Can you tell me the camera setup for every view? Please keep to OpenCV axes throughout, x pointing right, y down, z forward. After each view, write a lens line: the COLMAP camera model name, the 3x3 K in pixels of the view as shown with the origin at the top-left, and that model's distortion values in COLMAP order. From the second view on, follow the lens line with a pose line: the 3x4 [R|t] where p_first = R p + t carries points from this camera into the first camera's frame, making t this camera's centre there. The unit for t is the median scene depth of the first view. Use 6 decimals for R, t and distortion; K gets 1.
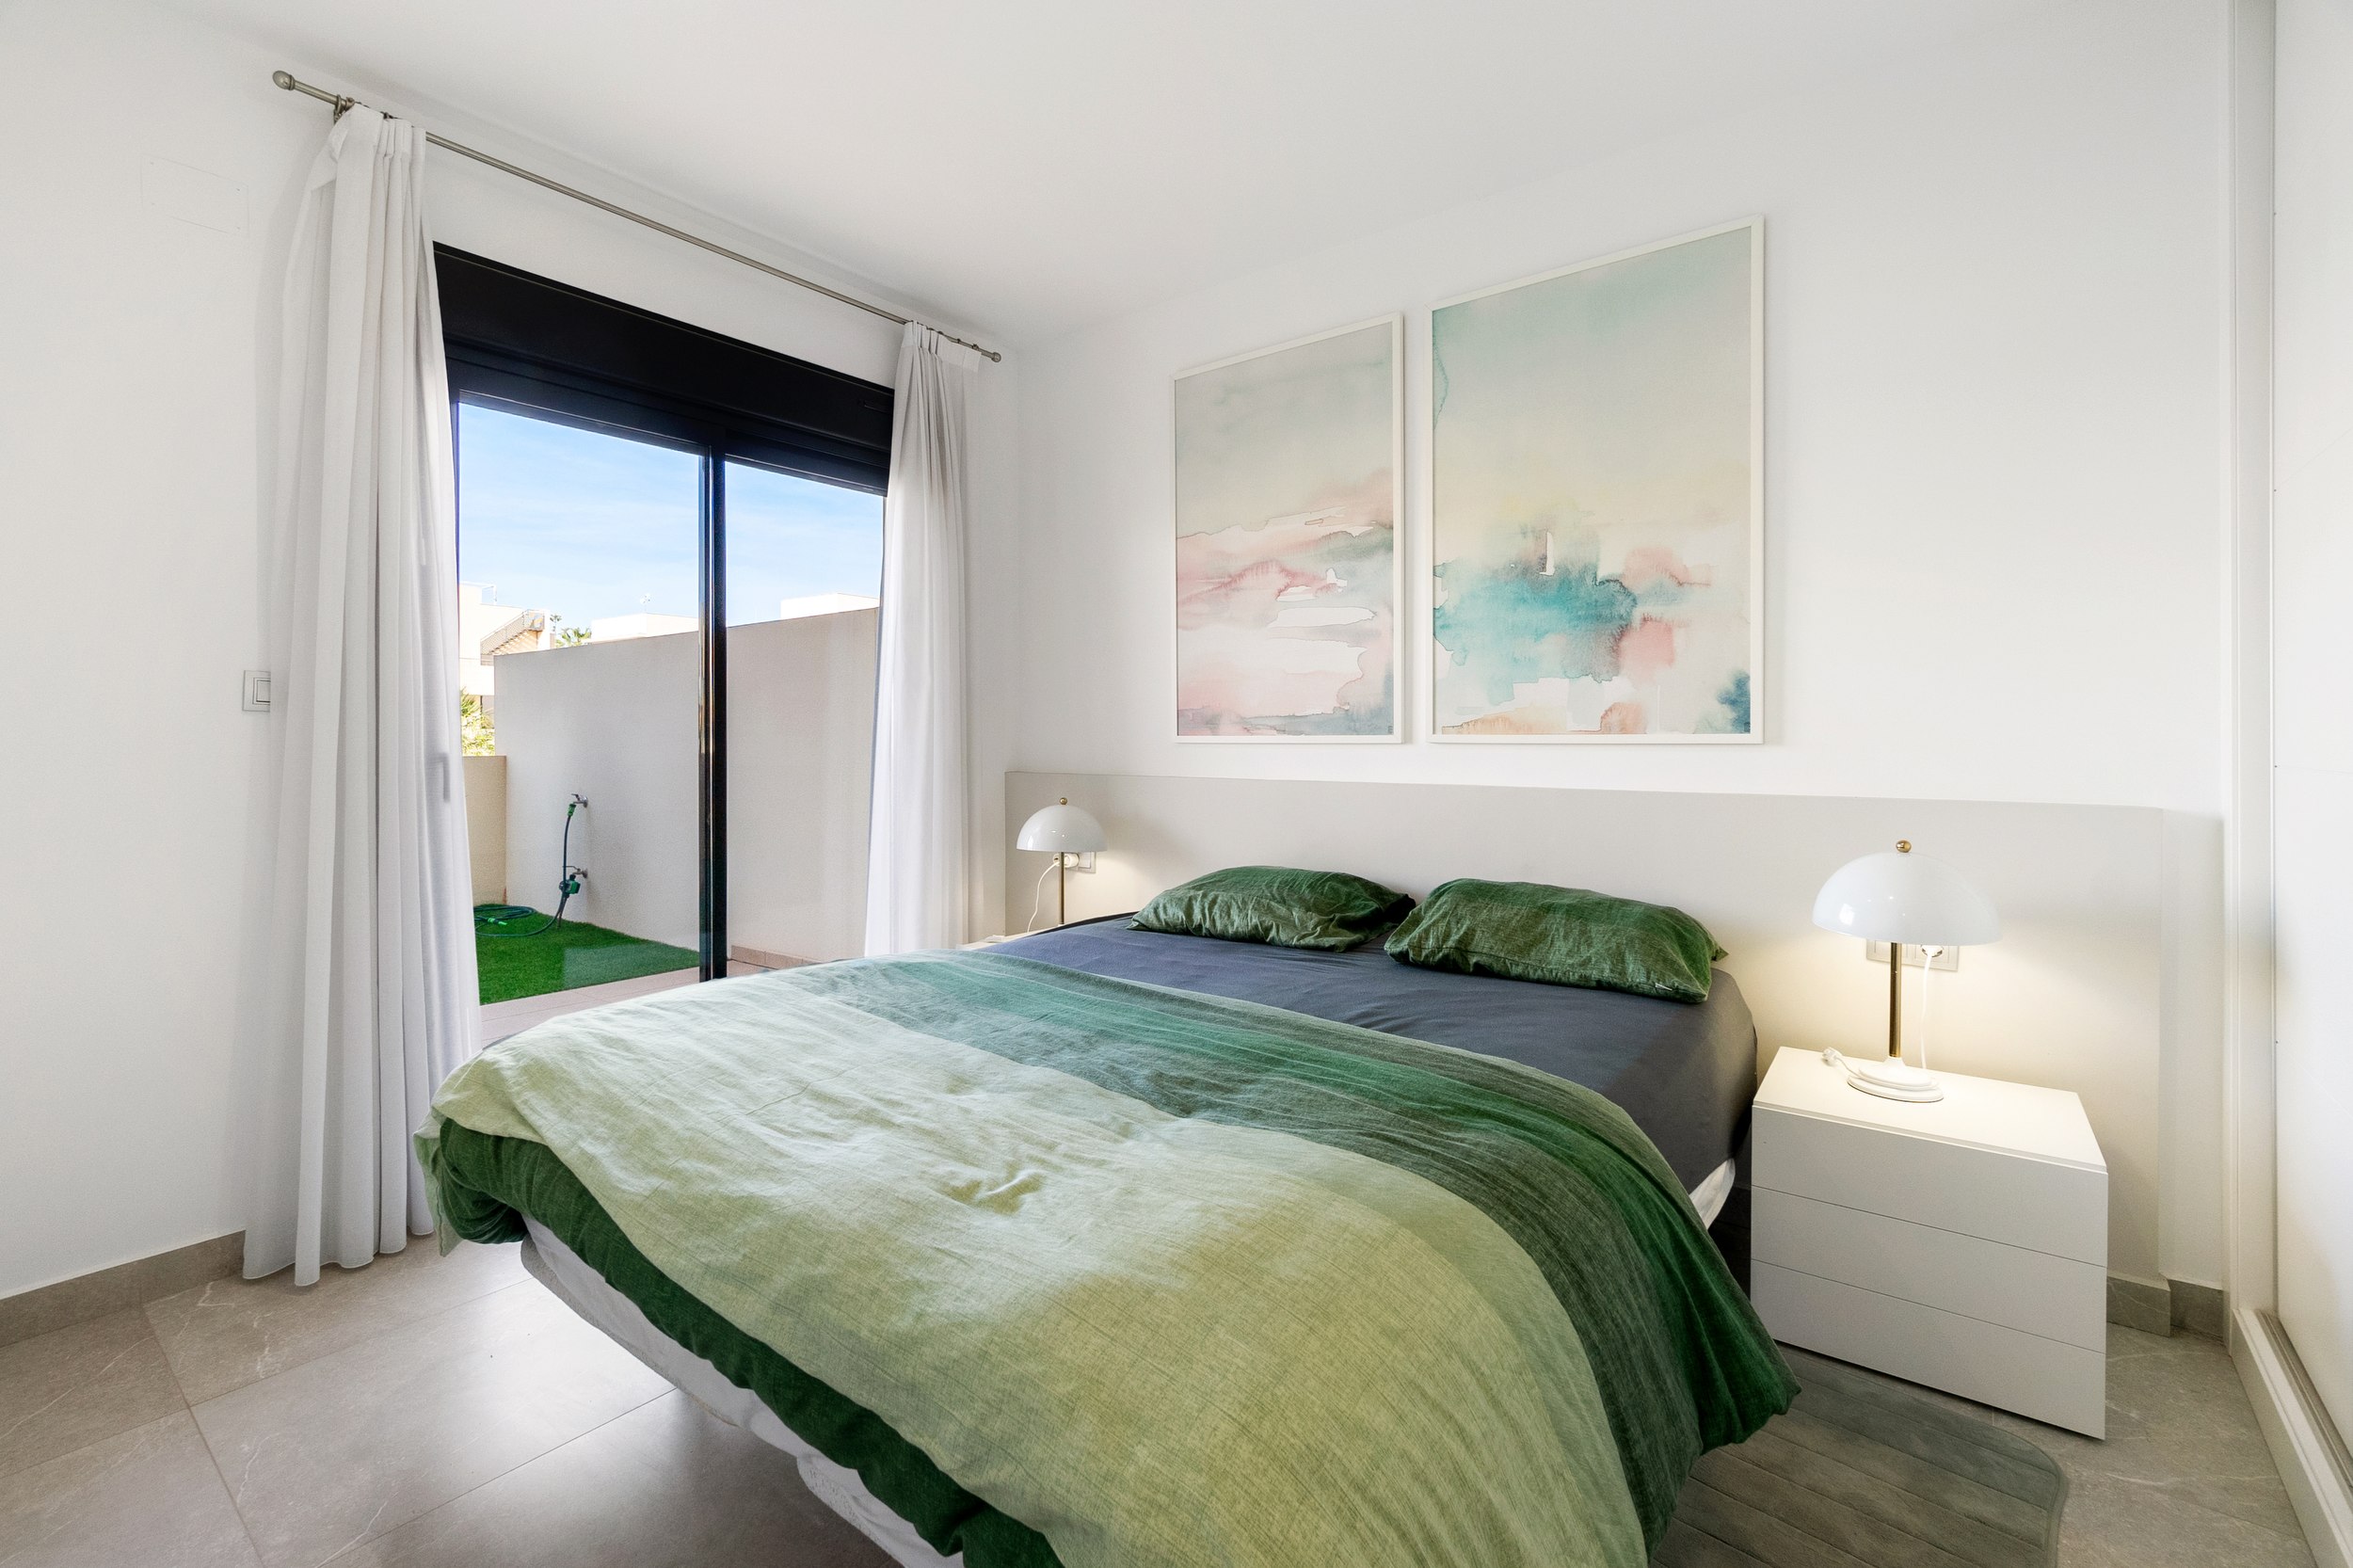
lens RADIAL K [[1017.0, 0, 1170.0], [0, 1017.0, 756.5], [0, 0, 1]] dist [-0.002742, -0.000152]
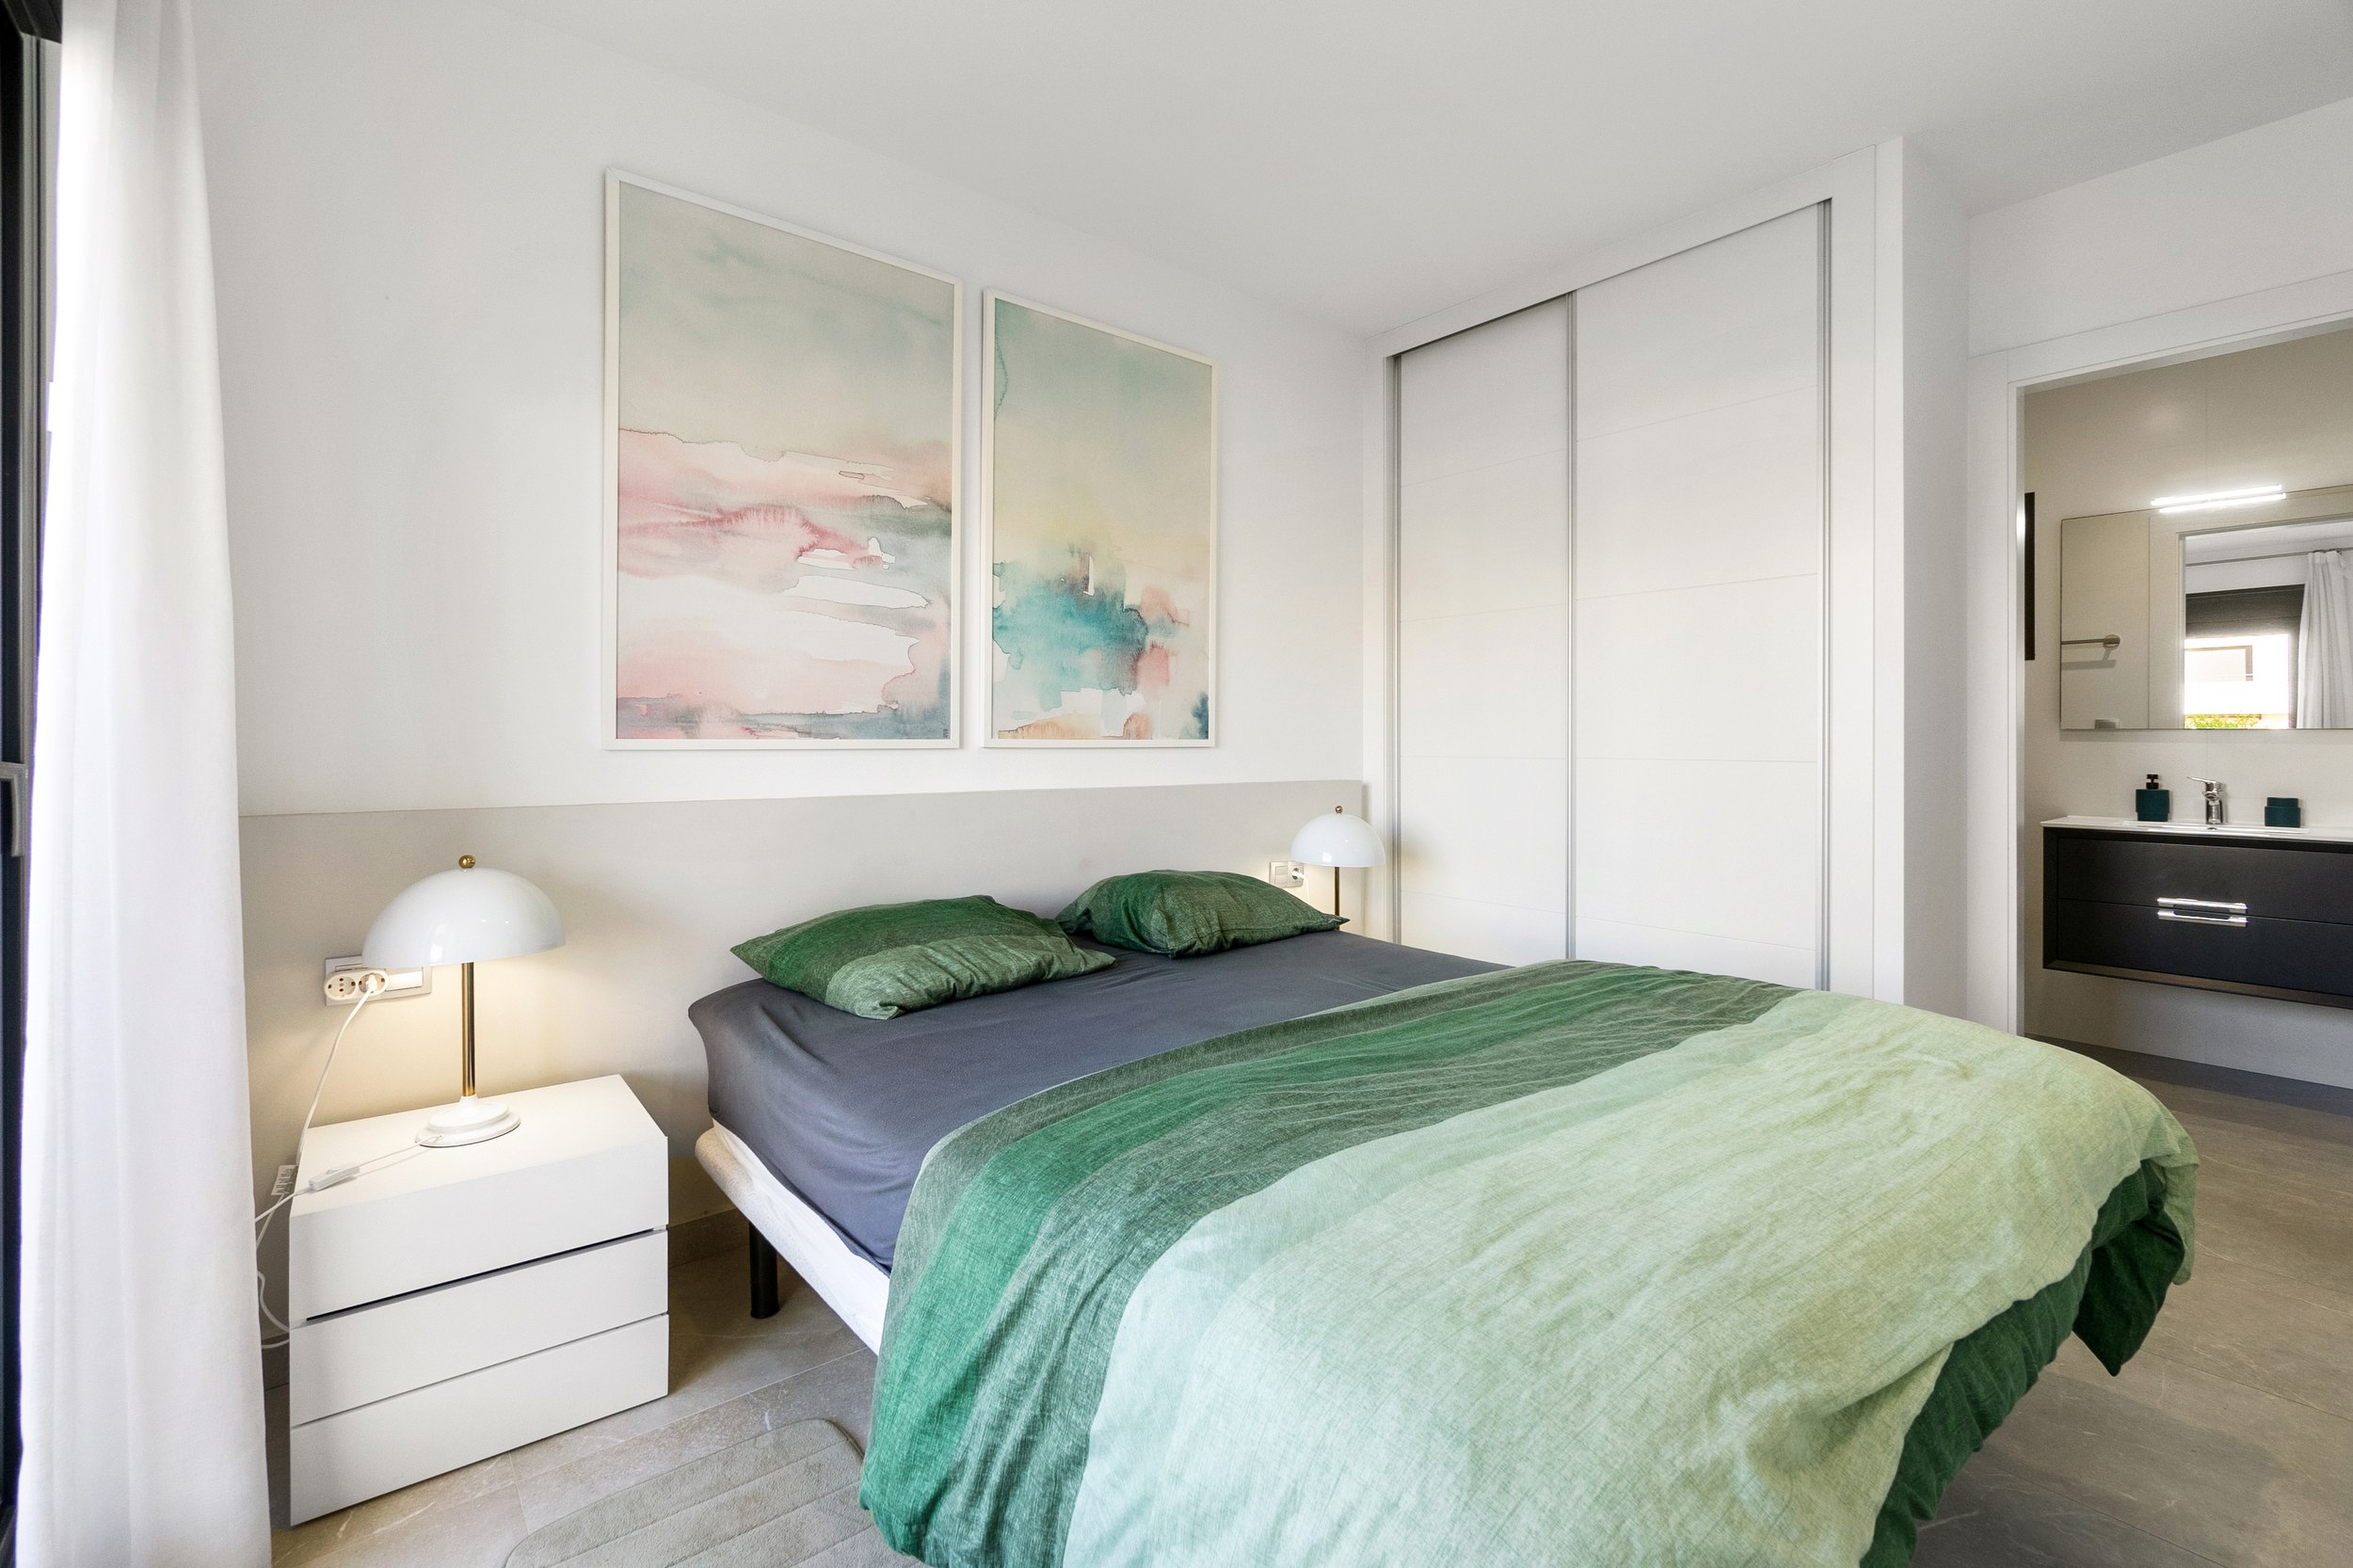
lens RADIAL K [[1017.0, 0, 1170.0], [0, 1017.0, 756.5], [0, 0, 1]] dist [-0.002742, -0.000152]
pose [[0.223303, -0.014407, 0.974643, -0.647954], [0.015630, 0.999815, 0.011198, -0.013299], [-0.974624, 0.012733, 0.223487, 0.631629]]
